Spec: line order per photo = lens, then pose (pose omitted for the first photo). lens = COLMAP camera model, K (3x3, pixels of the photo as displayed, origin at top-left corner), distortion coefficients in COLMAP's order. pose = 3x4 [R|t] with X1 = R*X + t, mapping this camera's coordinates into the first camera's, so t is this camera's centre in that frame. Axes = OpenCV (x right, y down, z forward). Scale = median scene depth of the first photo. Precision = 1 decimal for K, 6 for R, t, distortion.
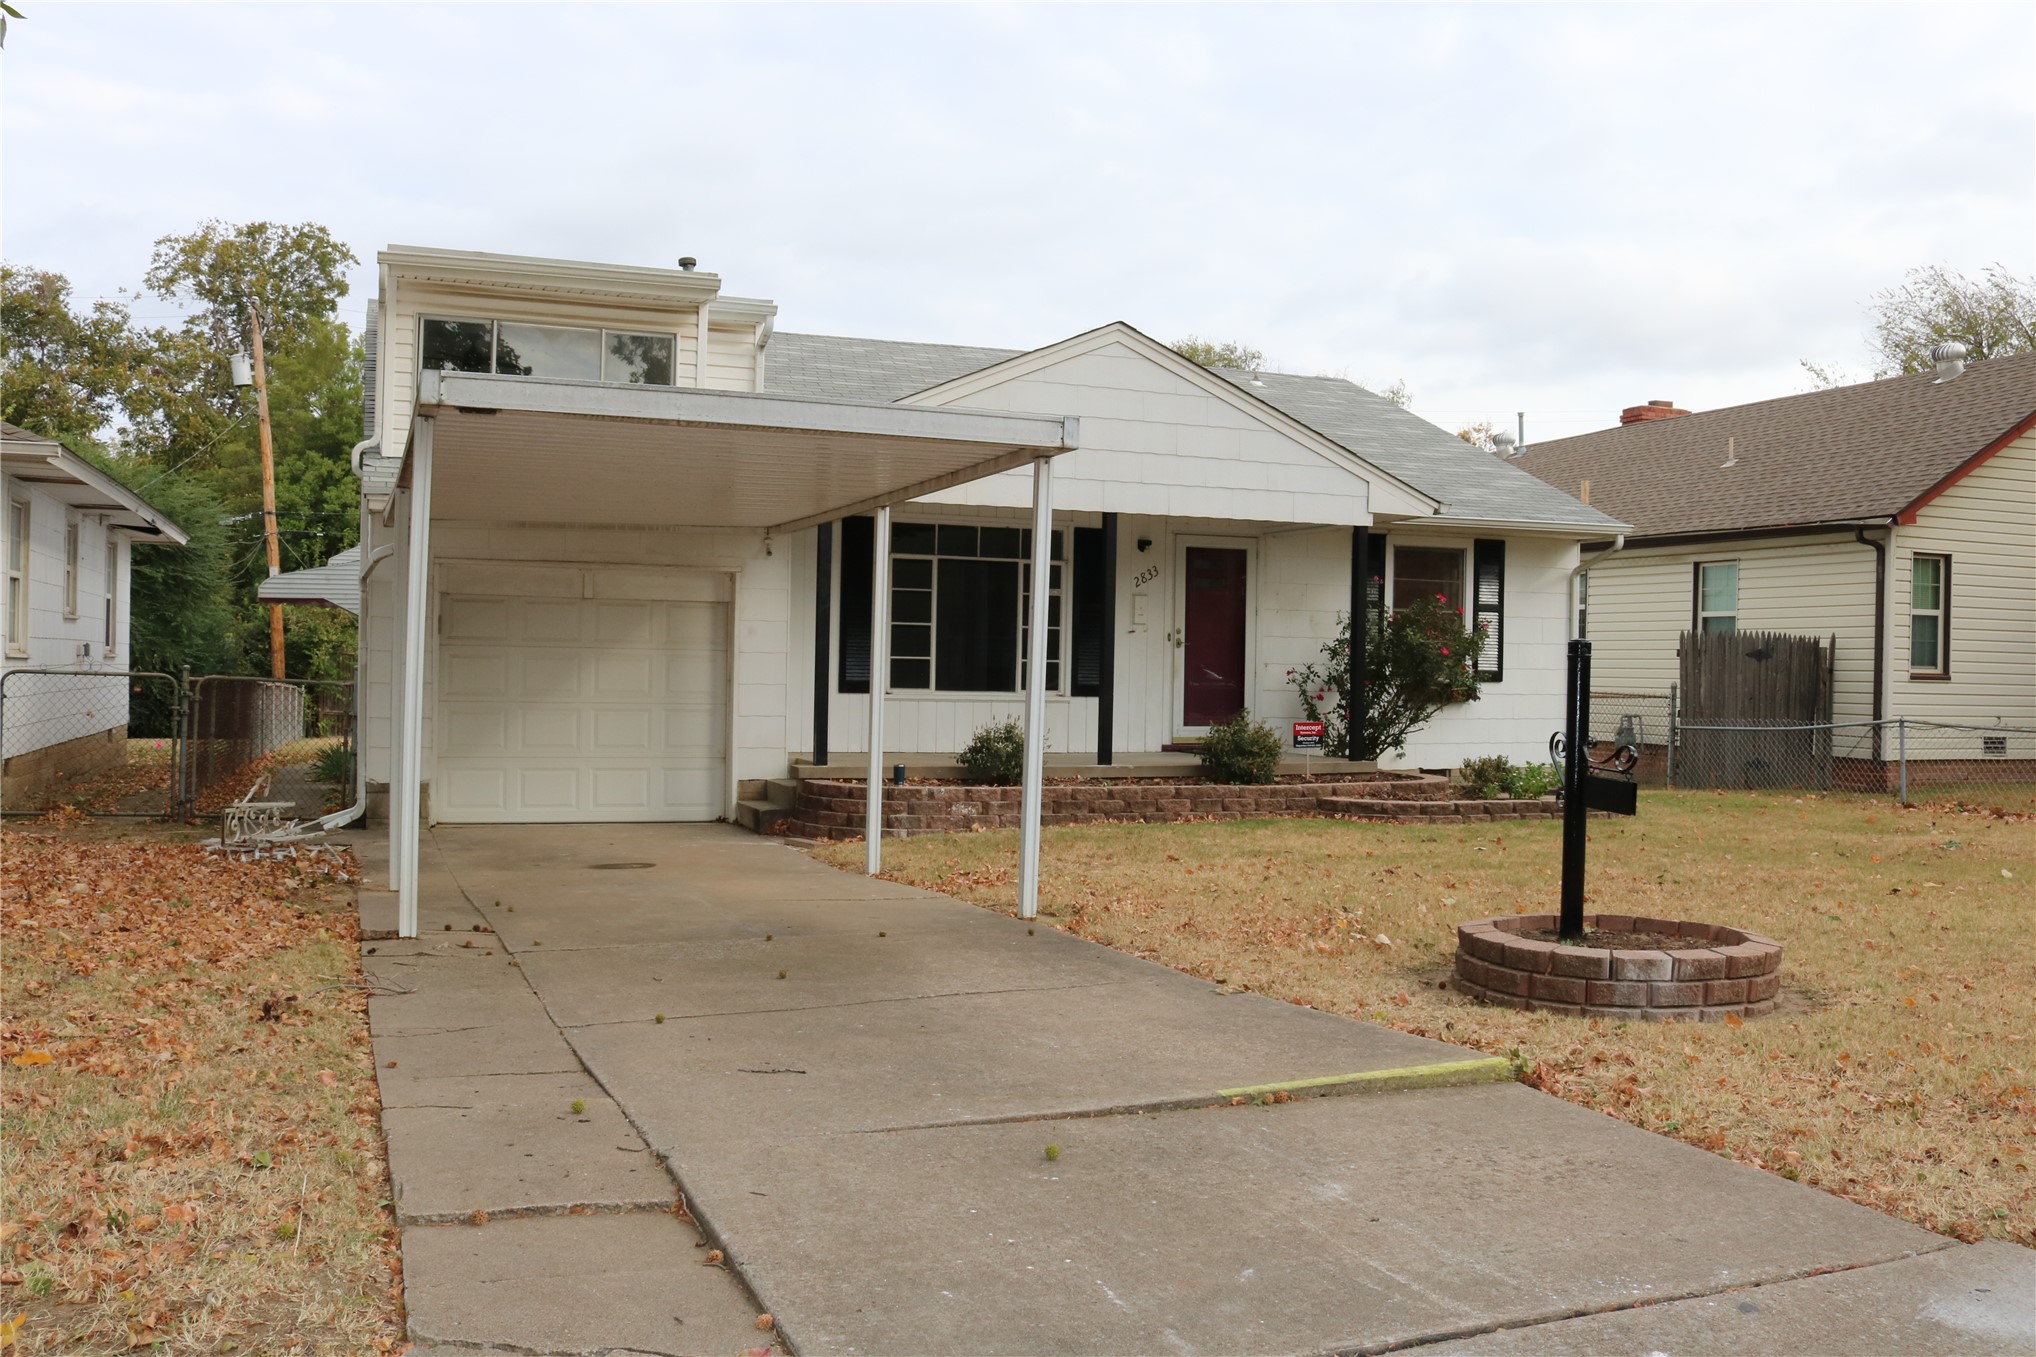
lens RADIAL K [[1760.7, 0, 1029.0], [0, 1760.7, 673.1], [0, 0, 1]] dist [-0.125471, 0.001207]
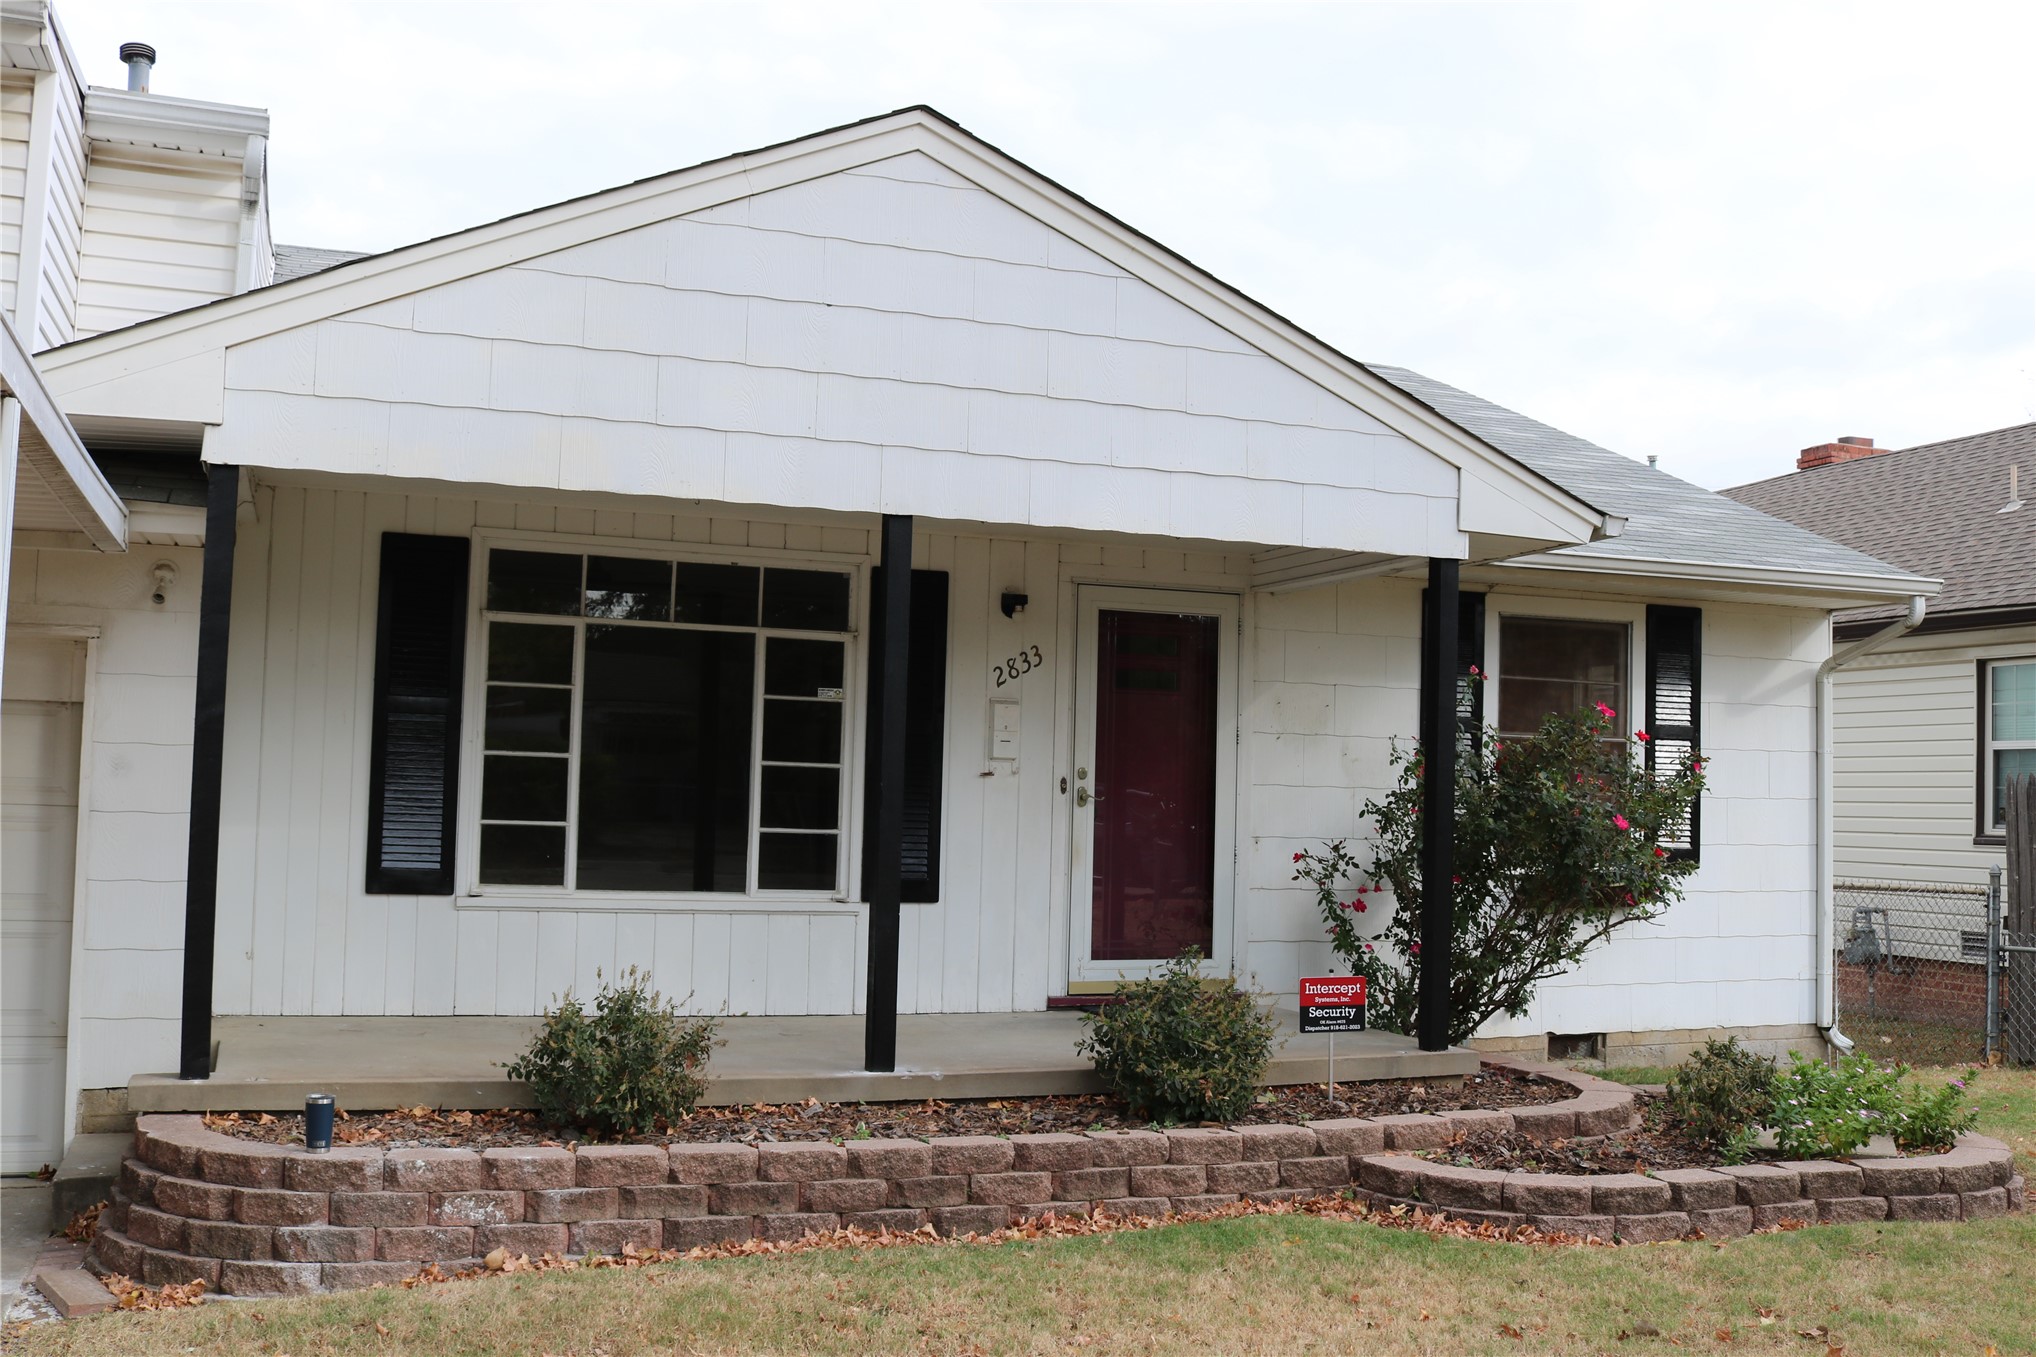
lens RADIAL K [[1933.9, 0, 1005.3], [0, 1933.9, 676.9], [0, 0, 1]] dist [-0.095573, 0.000000]
pose [[0.999751, 0.008221, -0.020760, 0.077488], [-0.009581, 0.997753, -0.066304, -0.014845], [0.020168, 0.066486, 0.997583, 0.455787]]
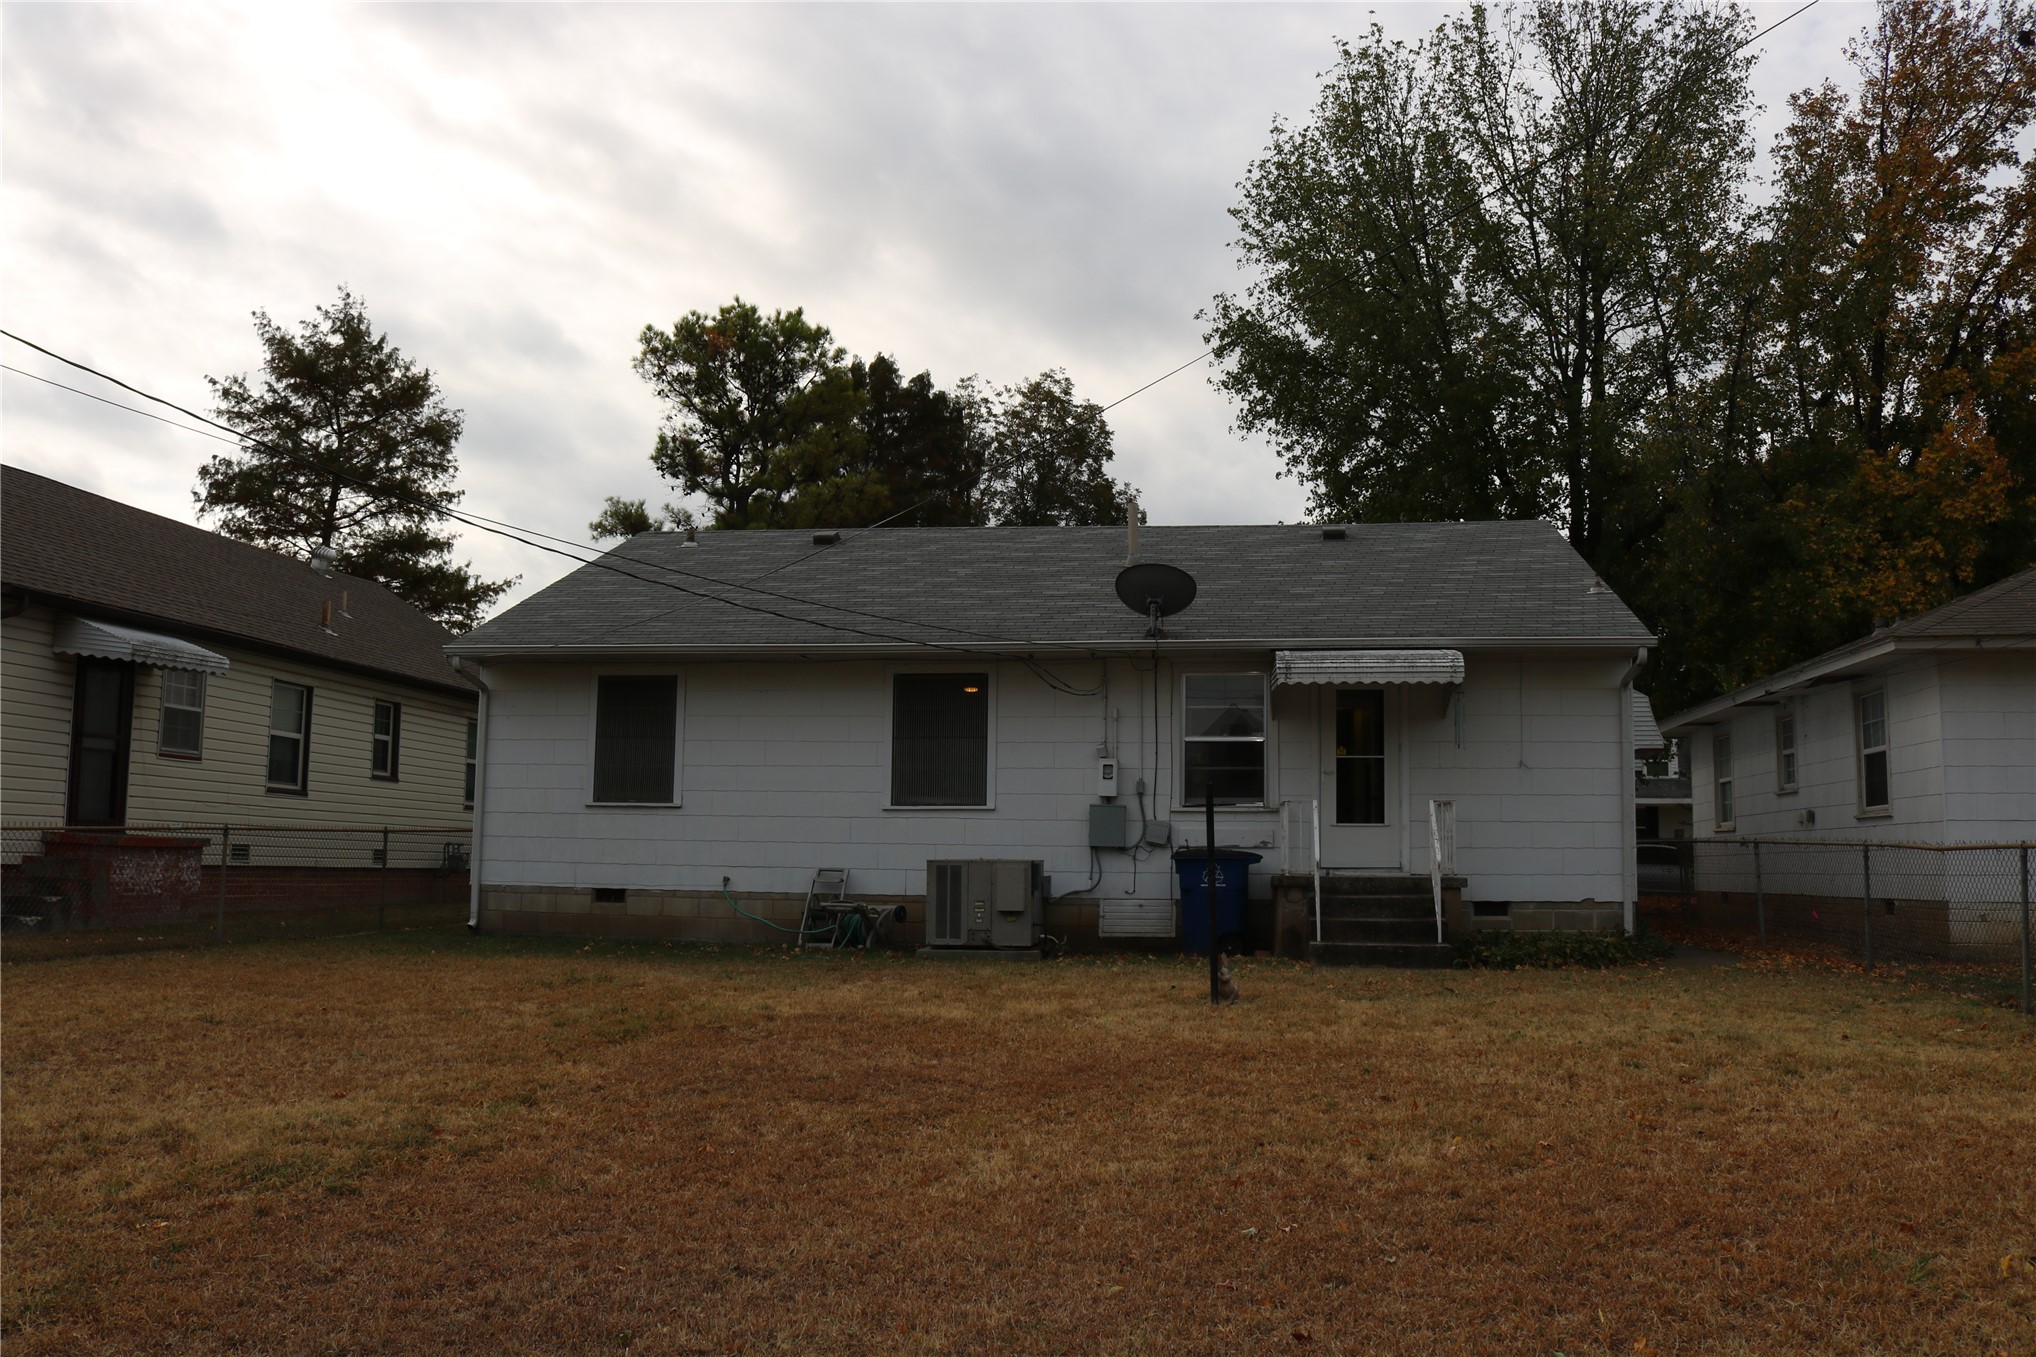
lens RADIAL K [[1702.8, 0, 1018.4], [0, 1702.8, 679.7], [0, 0, 1]] dist [-0.098539, 0.035217]
pose [[-0.869766, 0.038389, 0.491968, -0.496208], [-0.020349, 0.993331, -0.113488, 0.050226], [-0.493044, -0.108719, -0.863185, 1.975221]]
